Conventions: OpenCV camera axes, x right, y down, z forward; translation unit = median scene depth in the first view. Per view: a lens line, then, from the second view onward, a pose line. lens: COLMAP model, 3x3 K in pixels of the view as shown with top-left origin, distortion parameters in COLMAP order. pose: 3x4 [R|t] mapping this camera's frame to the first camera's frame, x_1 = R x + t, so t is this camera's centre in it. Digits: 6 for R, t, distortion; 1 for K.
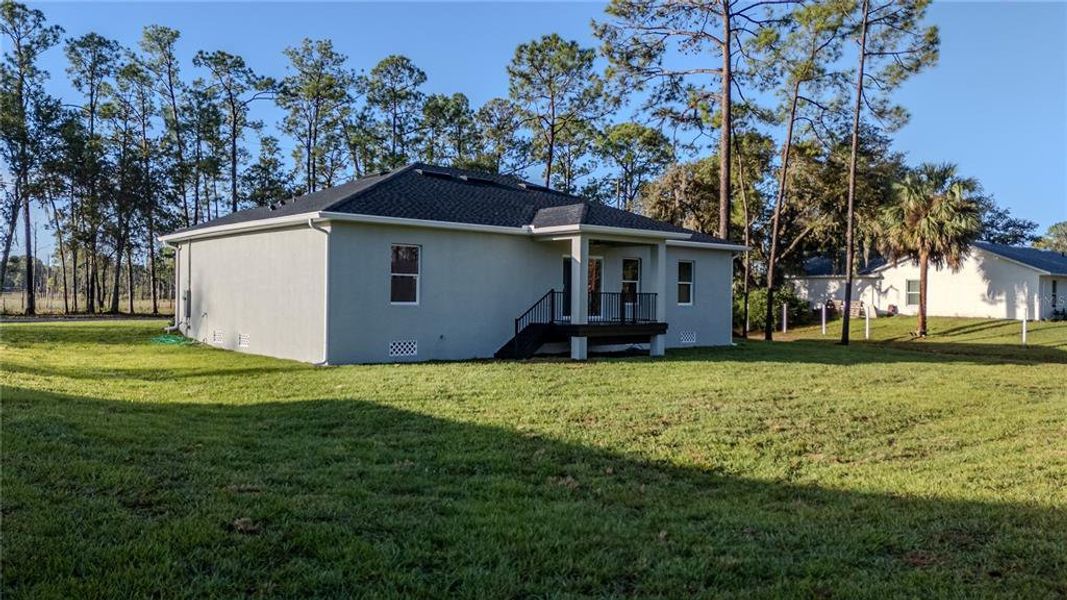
lens RADIAL K [[791.9, 0, 538.3], [0, 791.9, 307.1], [0, 0, 1]] dist [0.084098, -0.077304]
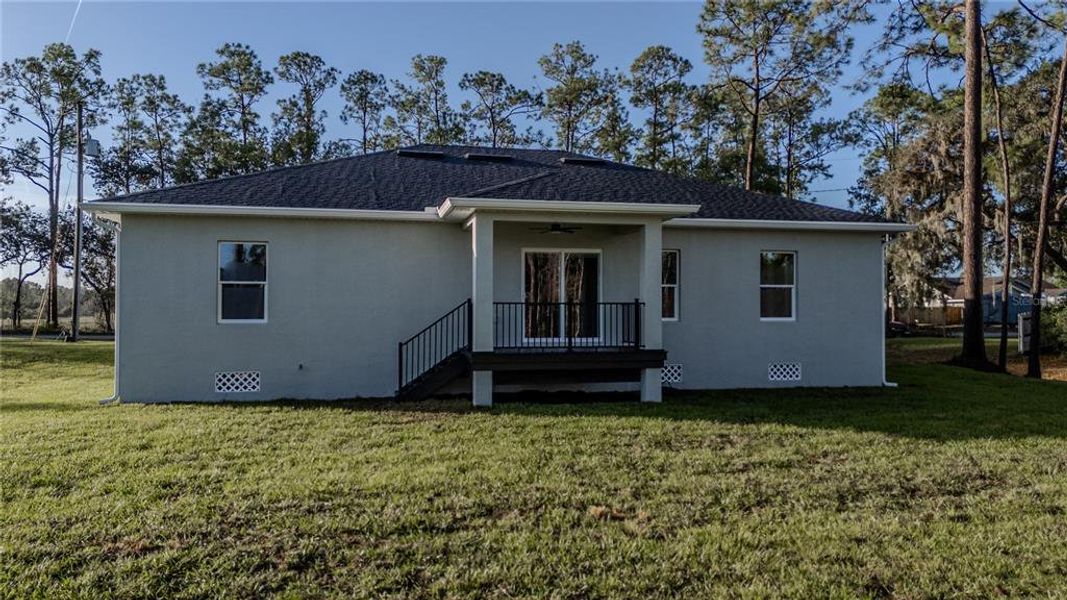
lens RADIAL K [[791.9, 0, 538.3], [0, 791.9, 307.1], [0, 0, 1]] dist [0.084098, -0.077304]
pose [[0.887270, -0.011794, -0.461101, 0.259876], [0.003496, 0.999816, -0.018846, -0.001786], [0.461238, 0.015110, 0.887148, 0.287952]]
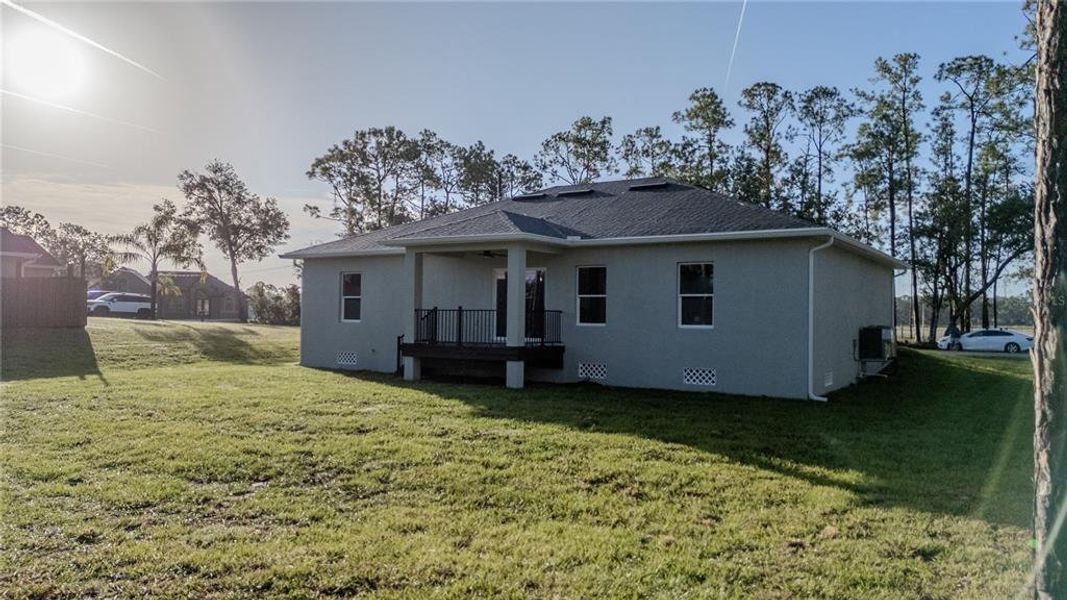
lens RADIAL K [[791.9, 0, 538.3], [0, 791.9, 307.1], [0, 0, 1]] dist [0.084098, -0.077304]
pose [[0.301145, -0.019979, -0.953369, 0.658228], [-0.022354, 0.999358, -0.028004, 0.001263], [0.953316, 0.029745, 0.300505, 0.561585]]
